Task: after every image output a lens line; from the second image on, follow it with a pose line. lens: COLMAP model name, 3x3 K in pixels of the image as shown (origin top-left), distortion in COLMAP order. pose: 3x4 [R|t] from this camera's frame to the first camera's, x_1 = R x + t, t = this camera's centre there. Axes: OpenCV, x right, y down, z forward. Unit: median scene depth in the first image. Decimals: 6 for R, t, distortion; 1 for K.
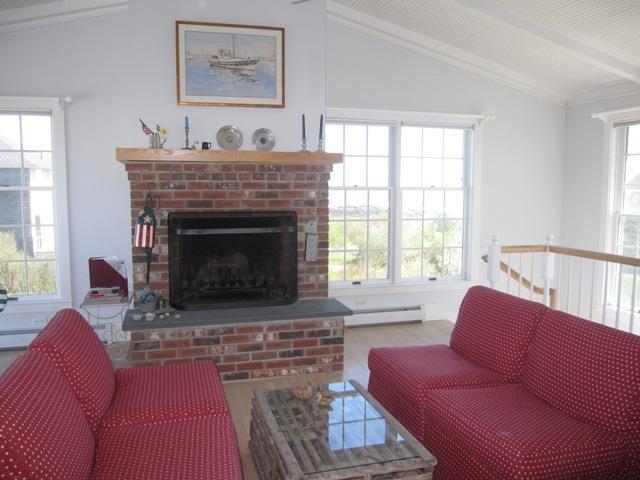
lens RADIAL K [[529.1, 0, 320.6], [0, 529.1, 239.9], [0, 0, 1]] dist [-0.052484, 0.024609]
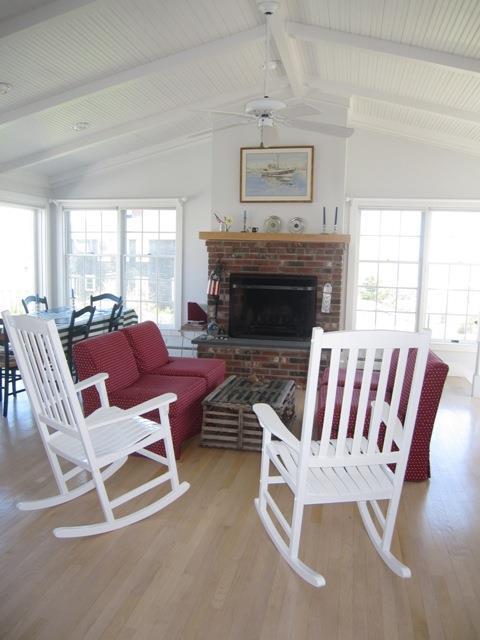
lens RADIAL K [[529.1, 0, 245.6], [0, 529.1, 320.0], [0, 0, 1]] dist [-0.052484, 0.024609]
pose [[0.892597, 0.071768, -0.445107, 0.436785], [-0.066970, 0.997402, 0.026520, 0.038474], [0.445854, 0.006137, 0.895085, -0.349736]]
